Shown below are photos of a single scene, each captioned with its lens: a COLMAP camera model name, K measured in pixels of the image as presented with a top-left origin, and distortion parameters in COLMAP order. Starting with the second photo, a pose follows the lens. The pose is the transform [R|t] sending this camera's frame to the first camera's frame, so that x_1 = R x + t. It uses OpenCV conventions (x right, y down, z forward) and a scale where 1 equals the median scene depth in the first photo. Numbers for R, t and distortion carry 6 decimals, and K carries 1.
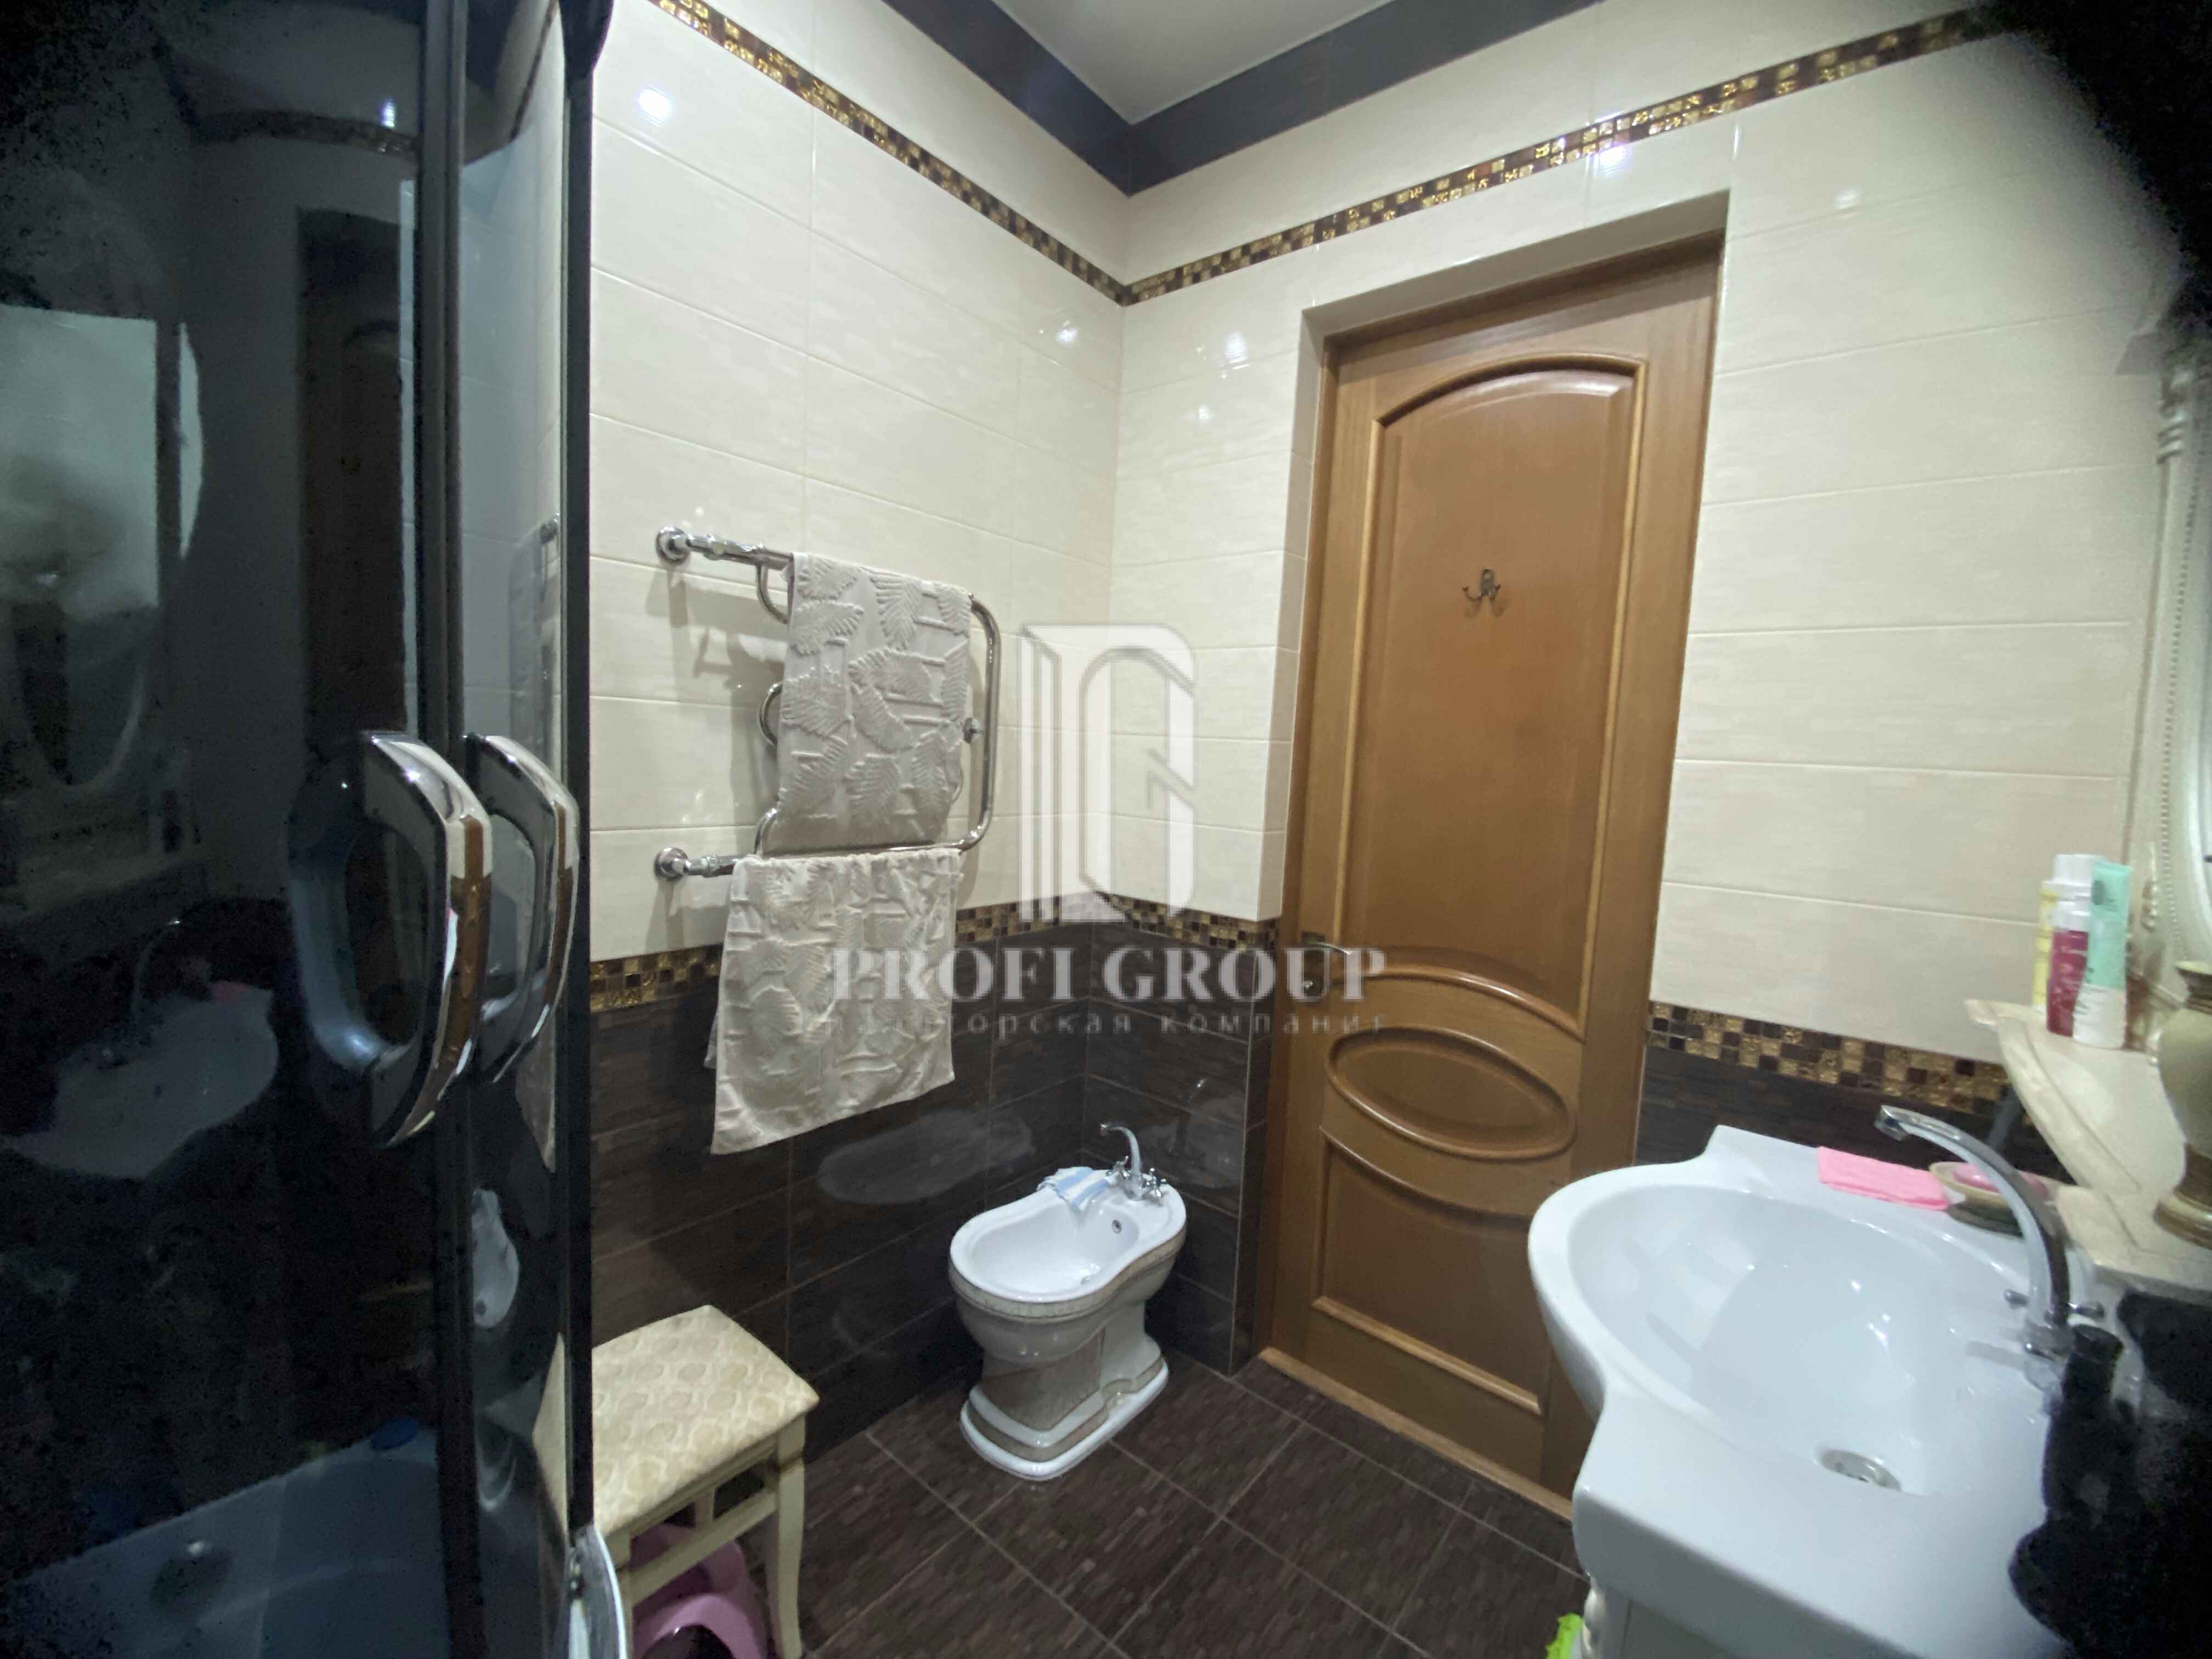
lens RADIAL K [[894.1, 0, 1095.6], [0, 894.1, 826.8], [0, 0, 1]] dist [0.050914, -0.039476]
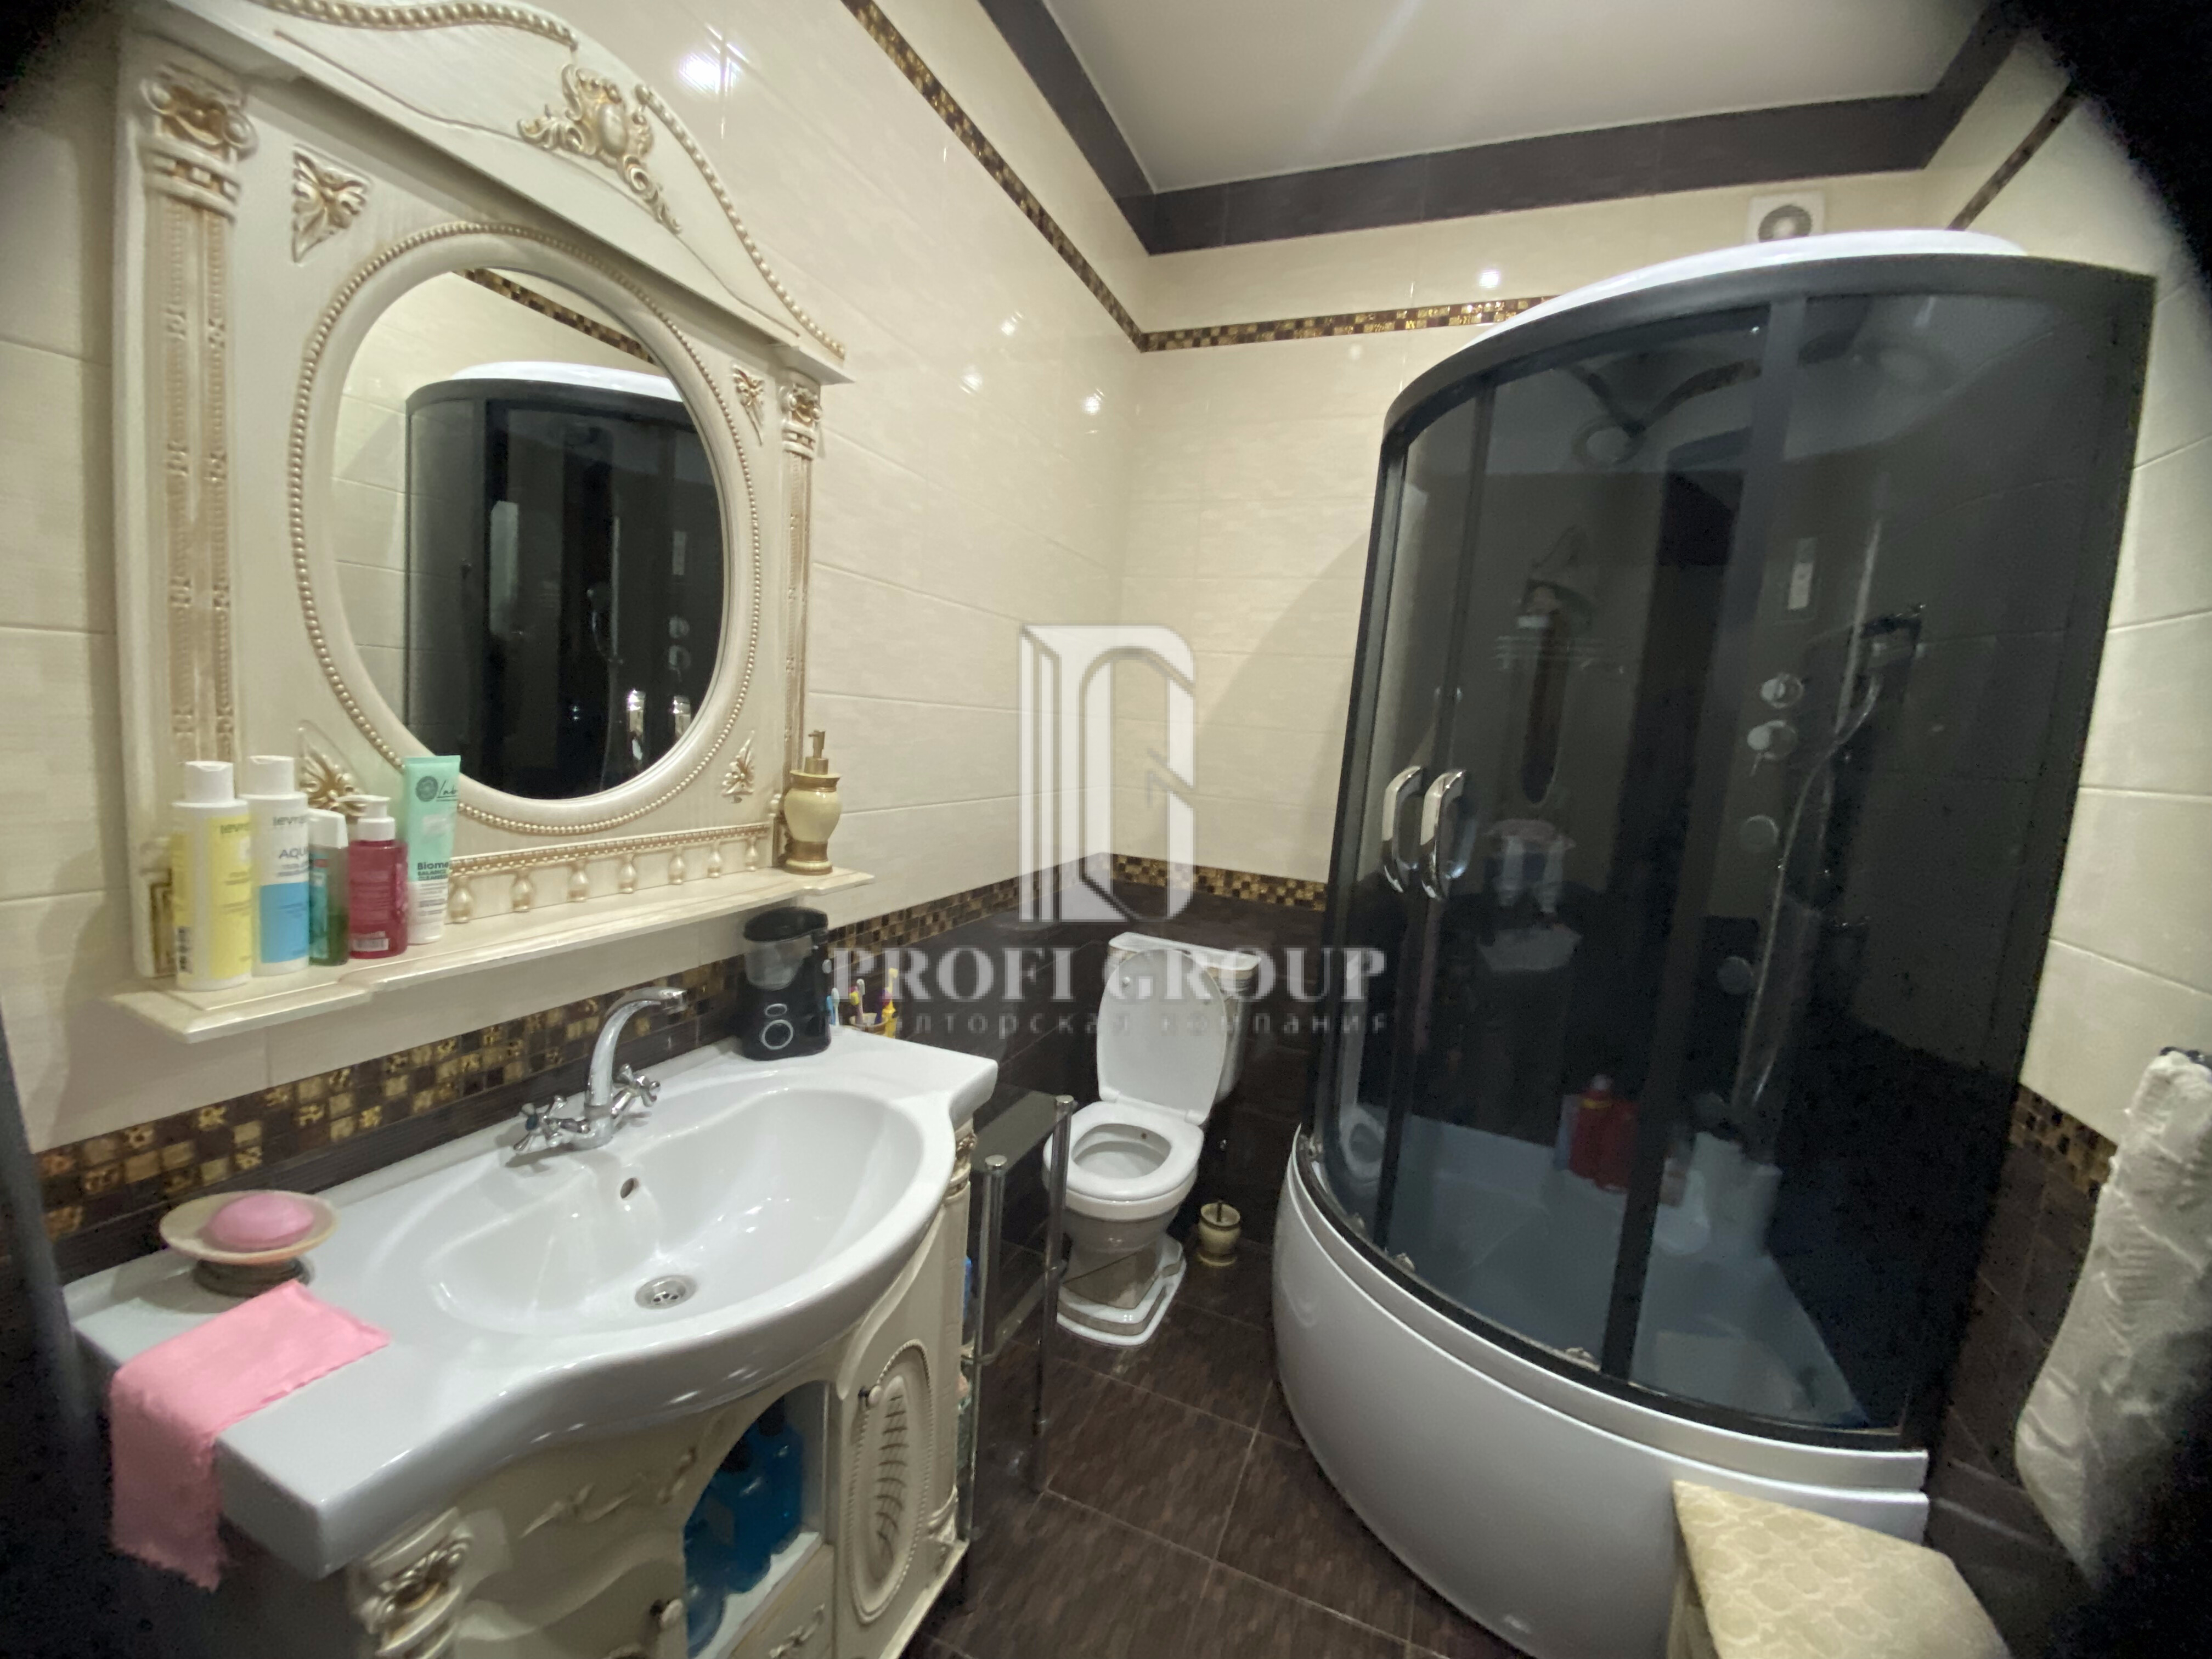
lens RADIAL K [[895.1, 0, 1101.8], [0, 895.1, 825.6], [0, 0, 1]] dist [0.025320, -0.024495]
pose [[-0.943927, -0.089528, -0.317784, 0.411925], [-0.154308, 0.970565, 0.184914, -0.097146], [0.291875, 0.223582, -0.929957, 1.173050]]
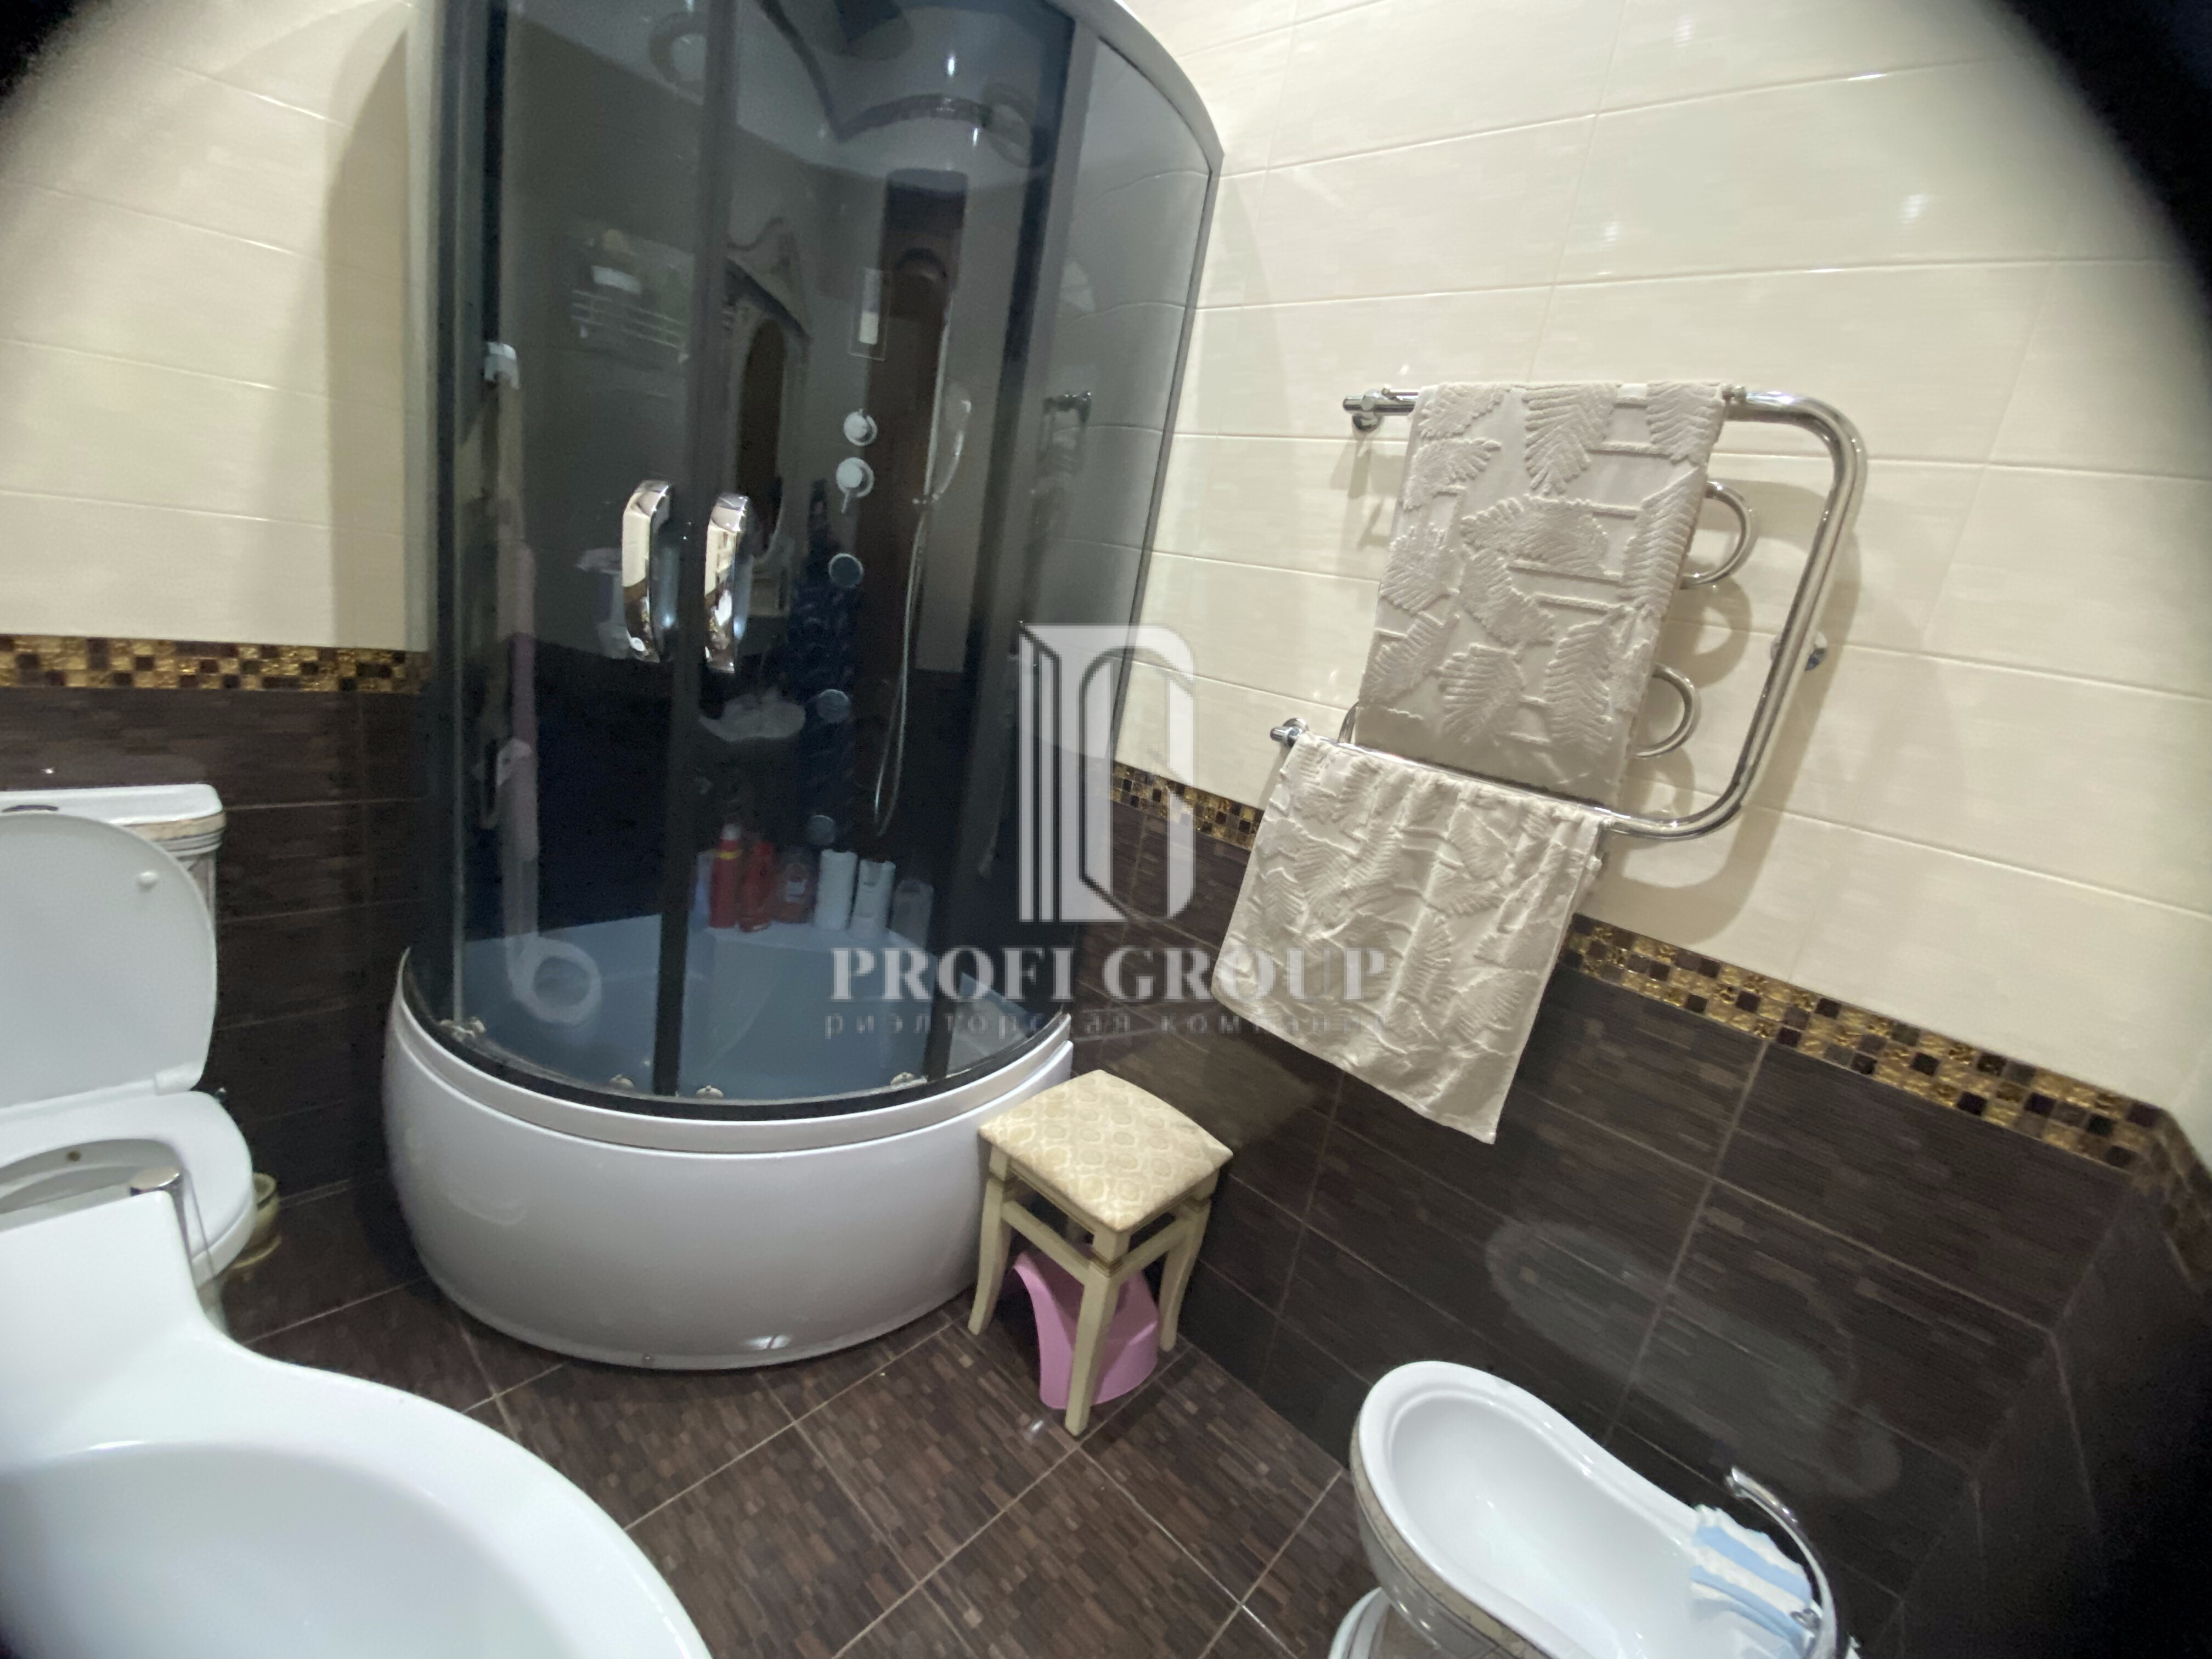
lens RADIAL K [[886.2, 0, 1104.4], [0, 886.2, 829.5], [0, 0, 1]] dist [0.028006, -0.028429]
pose [[-0.013790, 0.205956, -0.978464, 0.516258], [-0.259149, 0.944384, 0.202435, -0.004013], [0.965739, 0.256360, 0.040351, 0.709771]]
